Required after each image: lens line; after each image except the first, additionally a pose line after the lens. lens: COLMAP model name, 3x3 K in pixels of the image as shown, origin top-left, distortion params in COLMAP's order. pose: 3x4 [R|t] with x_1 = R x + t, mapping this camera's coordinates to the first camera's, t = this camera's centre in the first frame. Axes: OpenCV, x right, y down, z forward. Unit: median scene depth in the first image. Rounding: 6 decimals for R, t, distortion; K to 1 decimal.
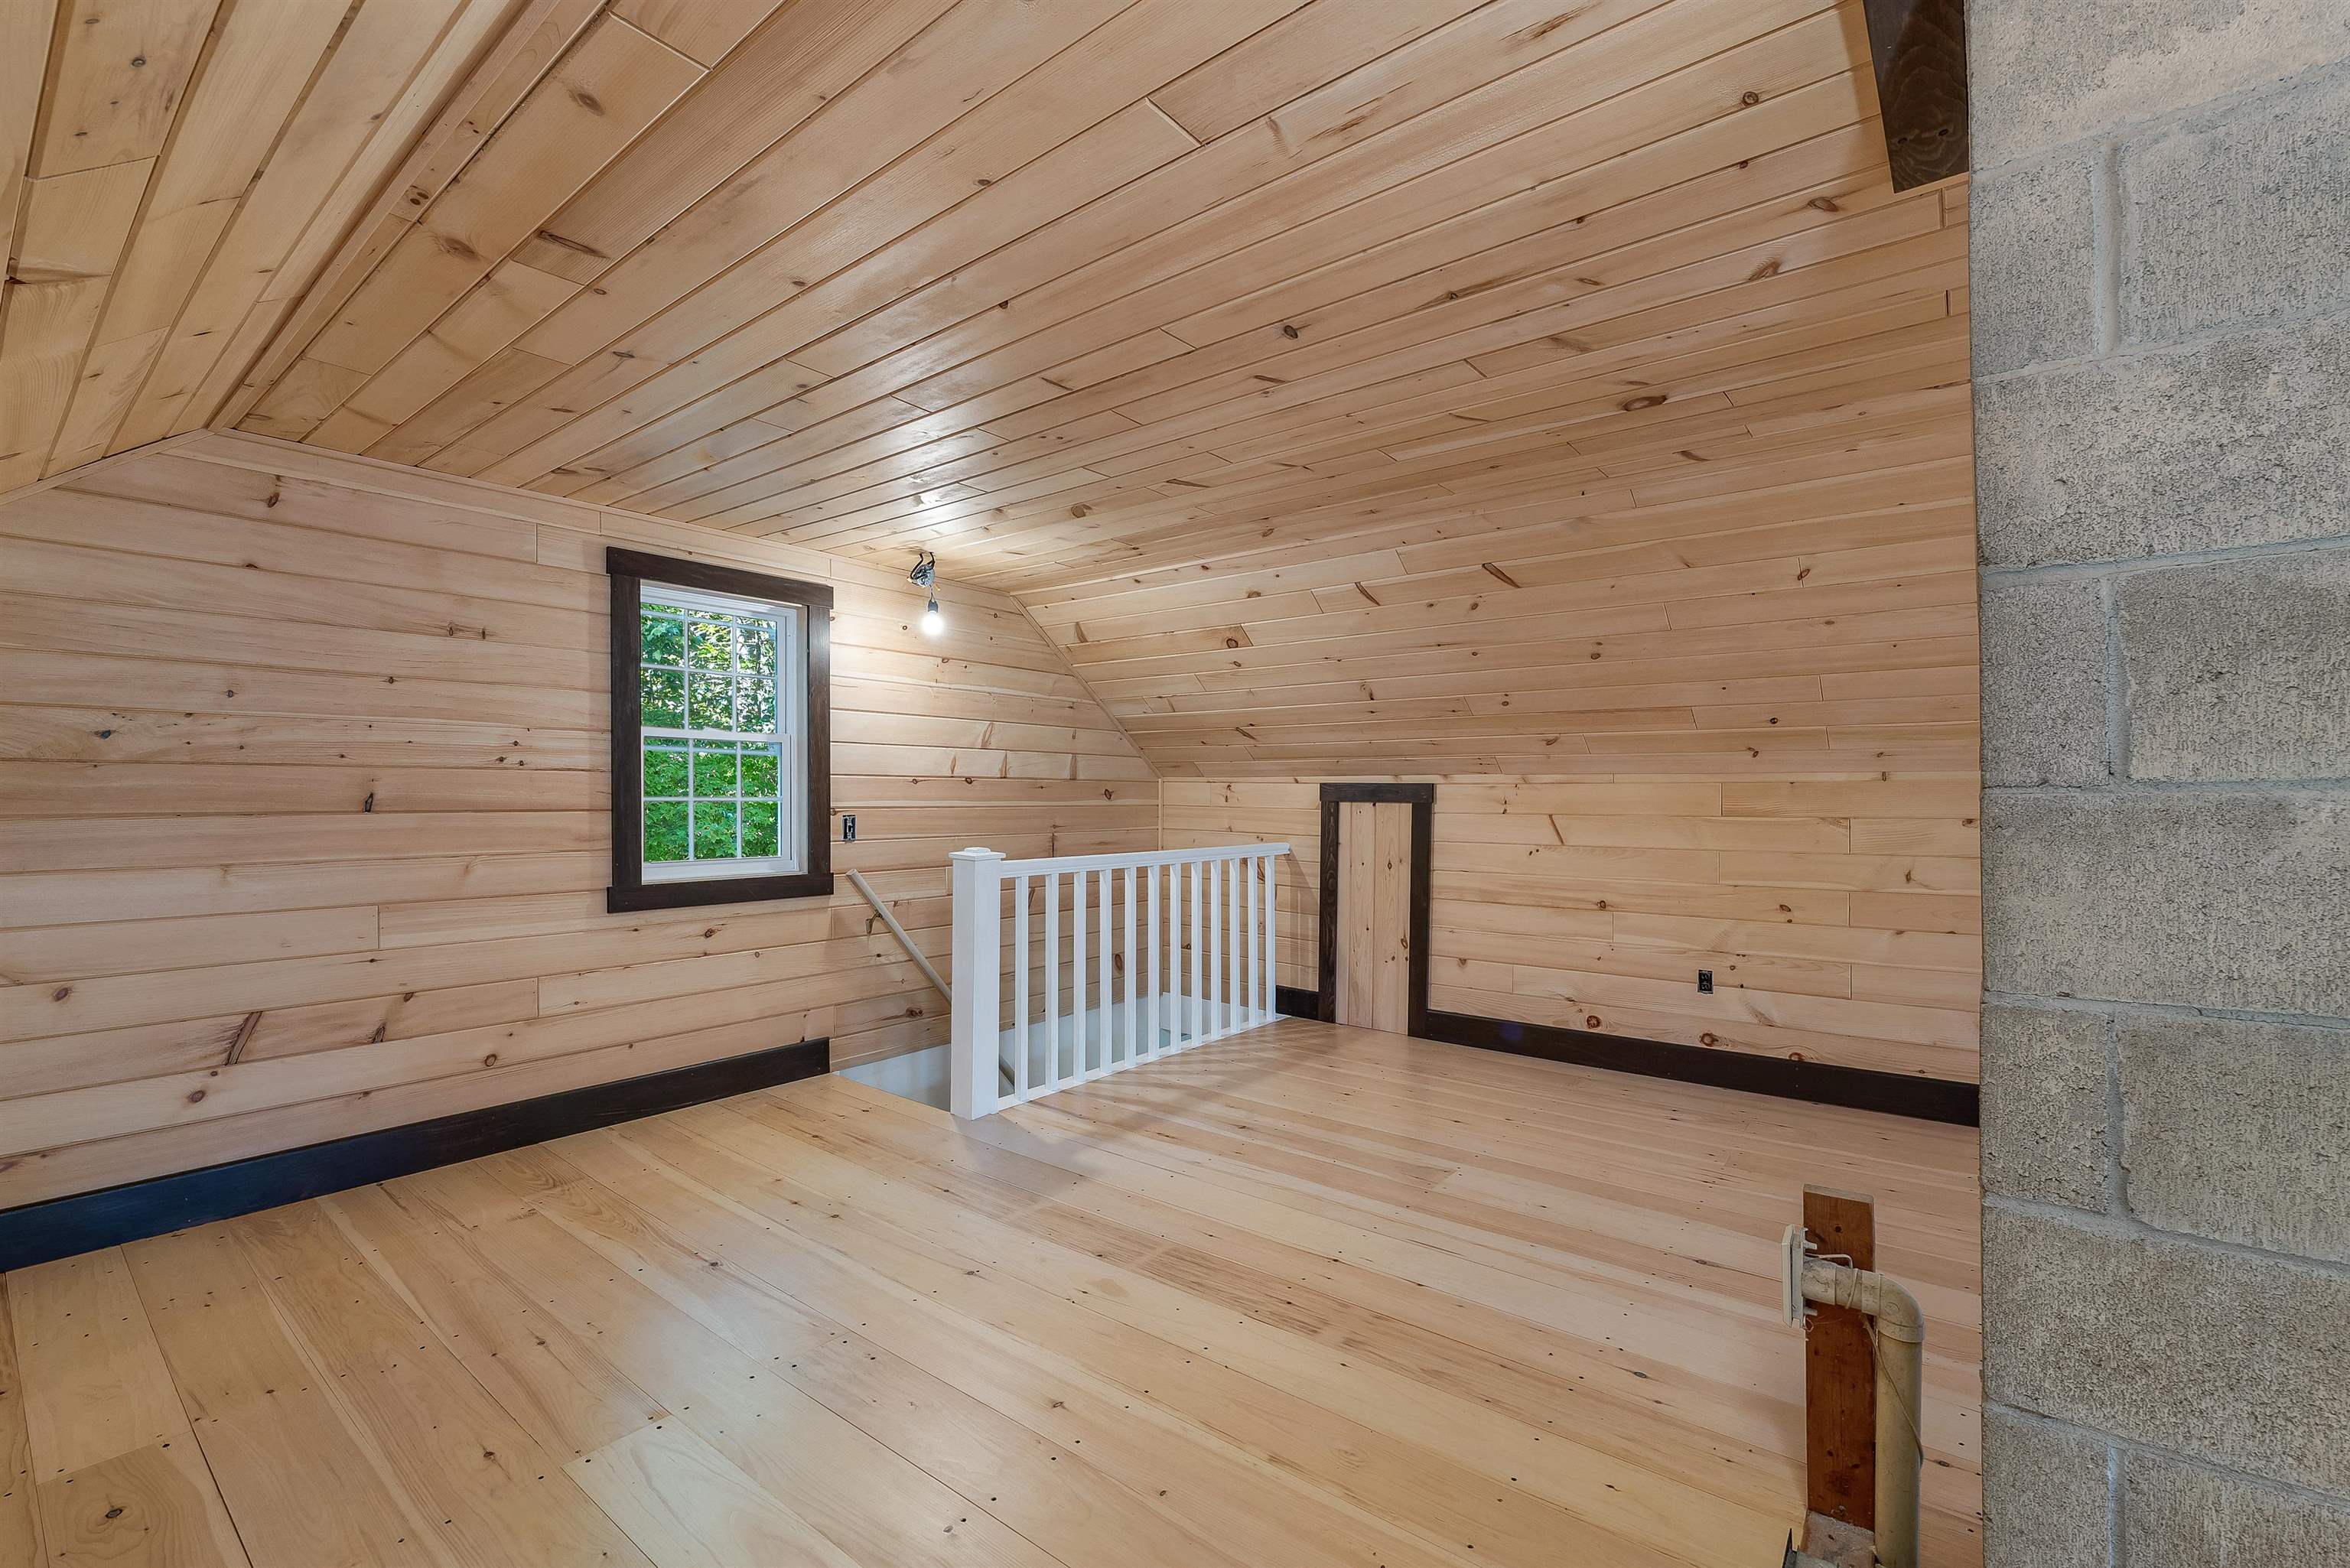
lens RADIAL K [[1012.2, 0, 1133.5], [0, 1012.2, 790.9], [0, 0, 1]] dist [-0.000823, -0.000169]
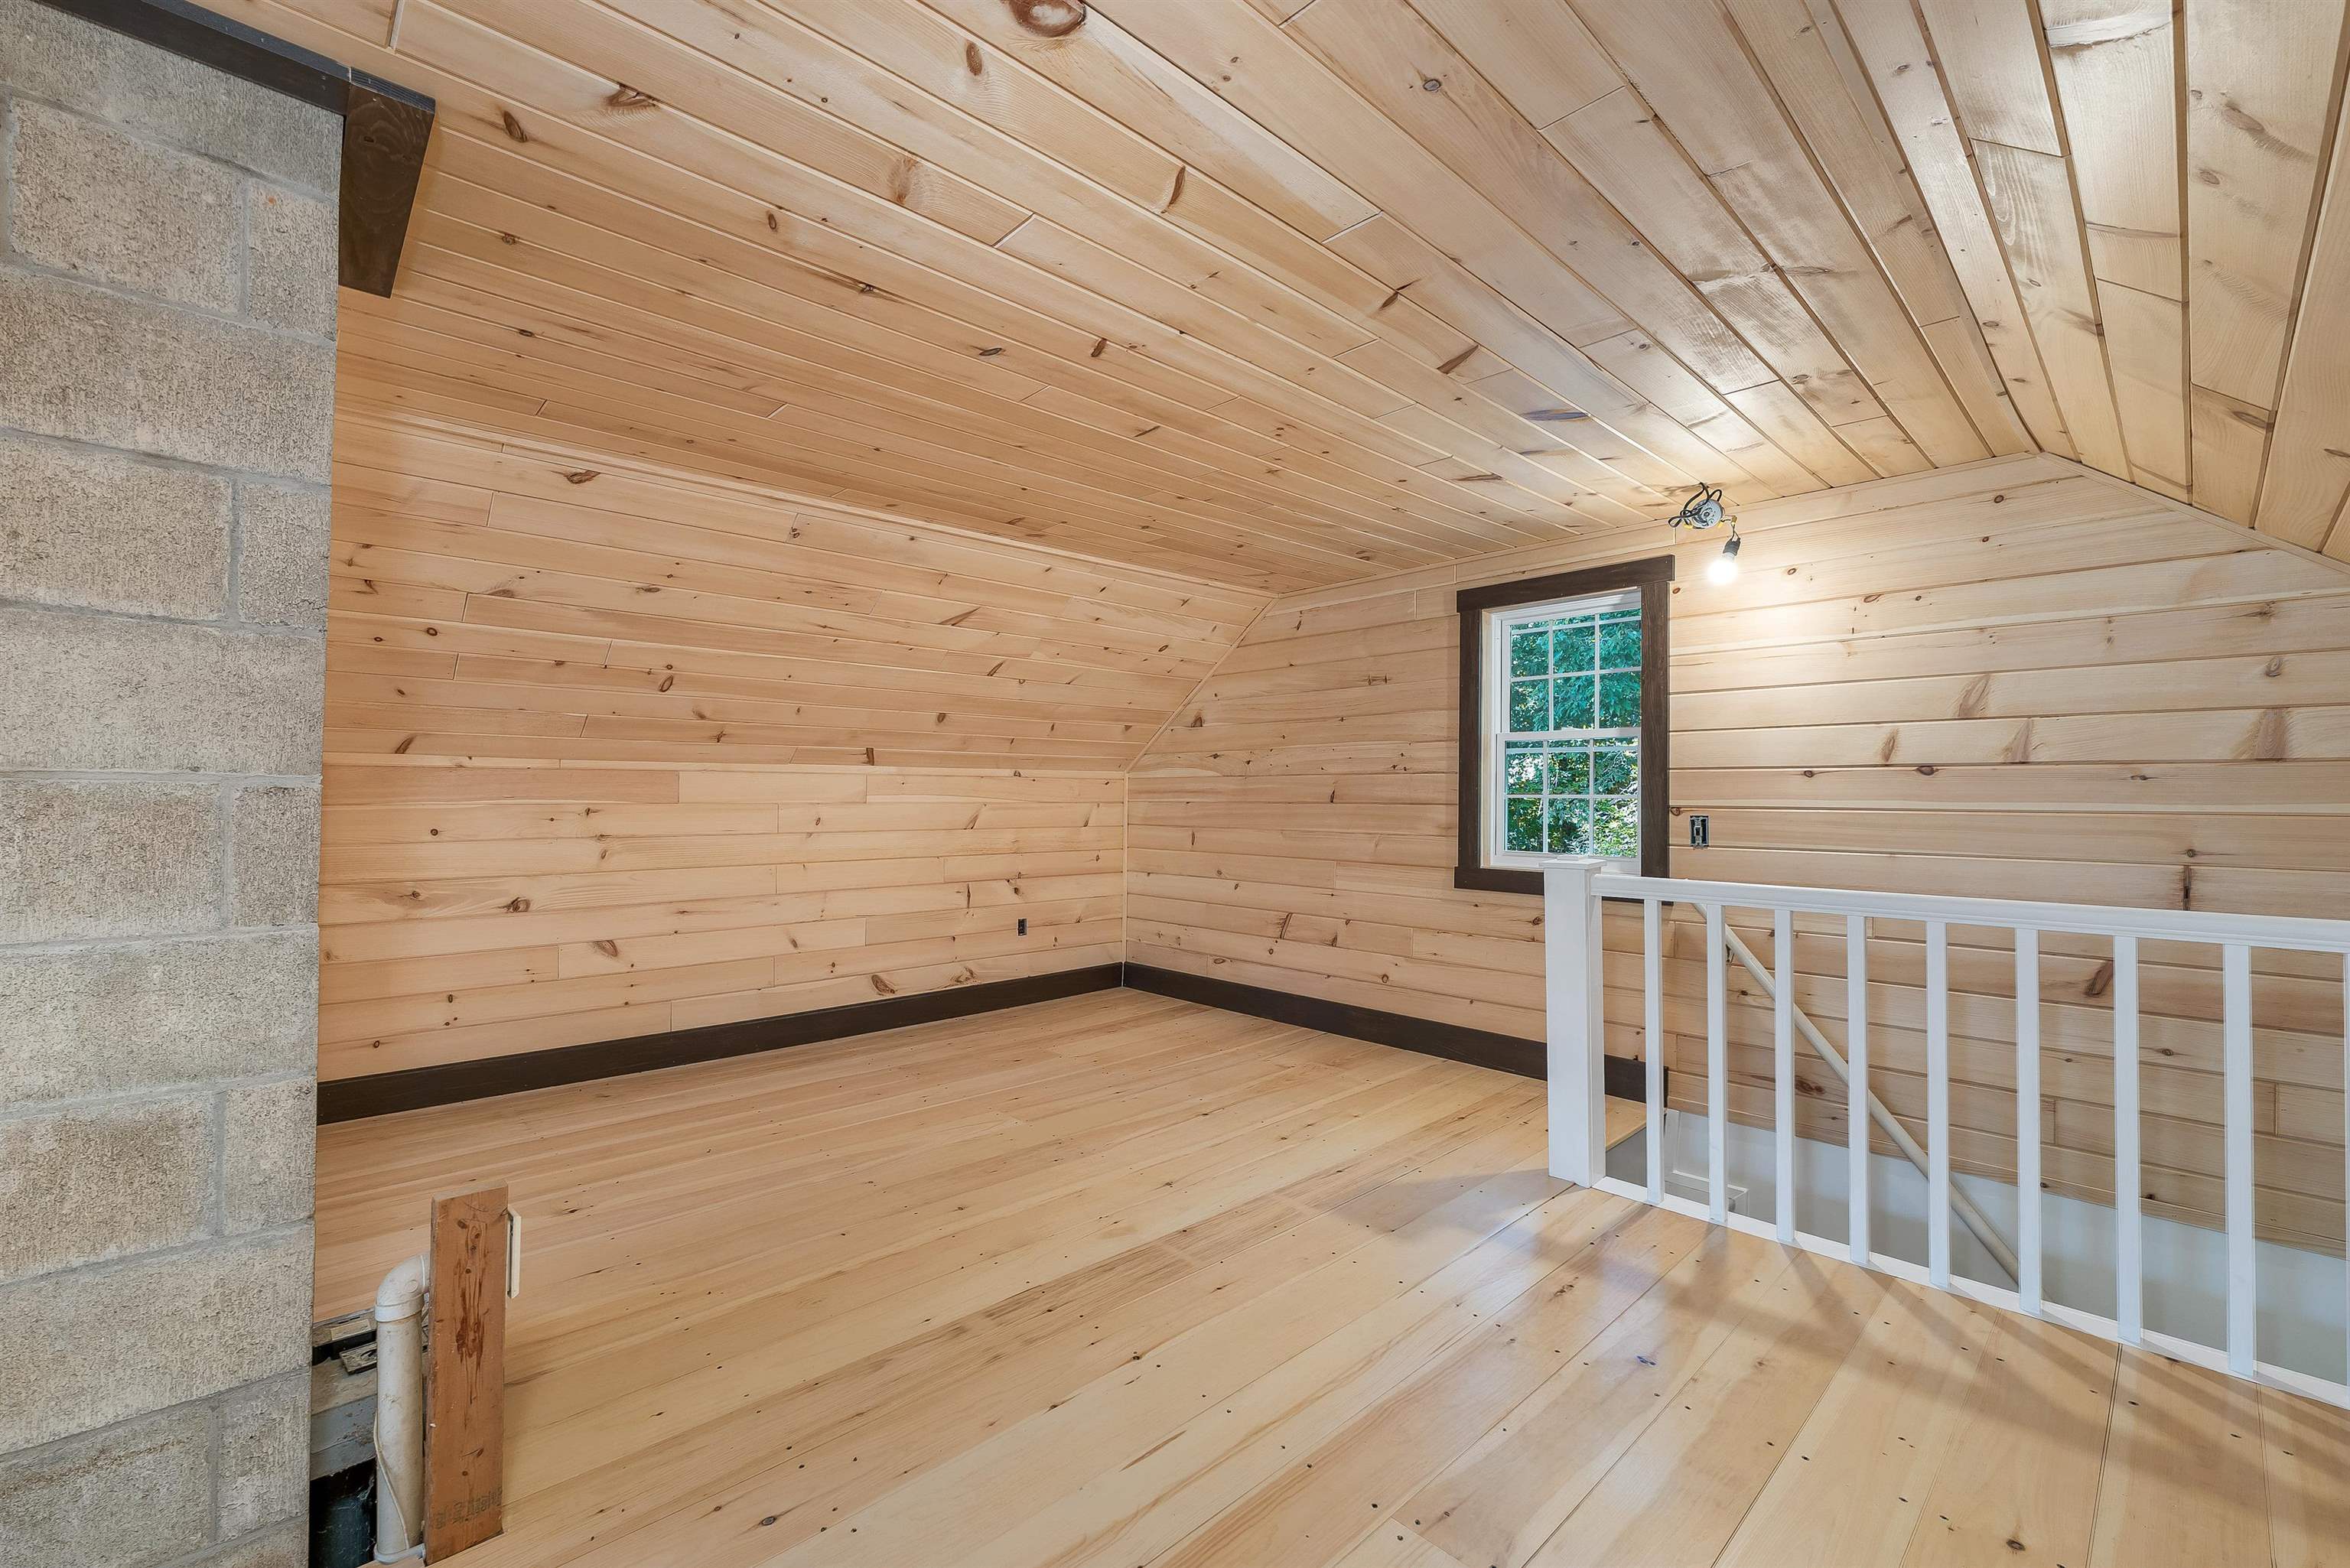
lens RADIAL K [[965.6, 0, 1178.5], [0, 965.6, 778.8], [0, 0, 1]] dist [0.000473, -0.000119]
pose [[-0.115332, -0.018548, -0.993154, 0.700574], [0.001615, 0.999821, -0.018860, 0.009697], [0.993326, -0.003779, -0.115282, 0.808564]]
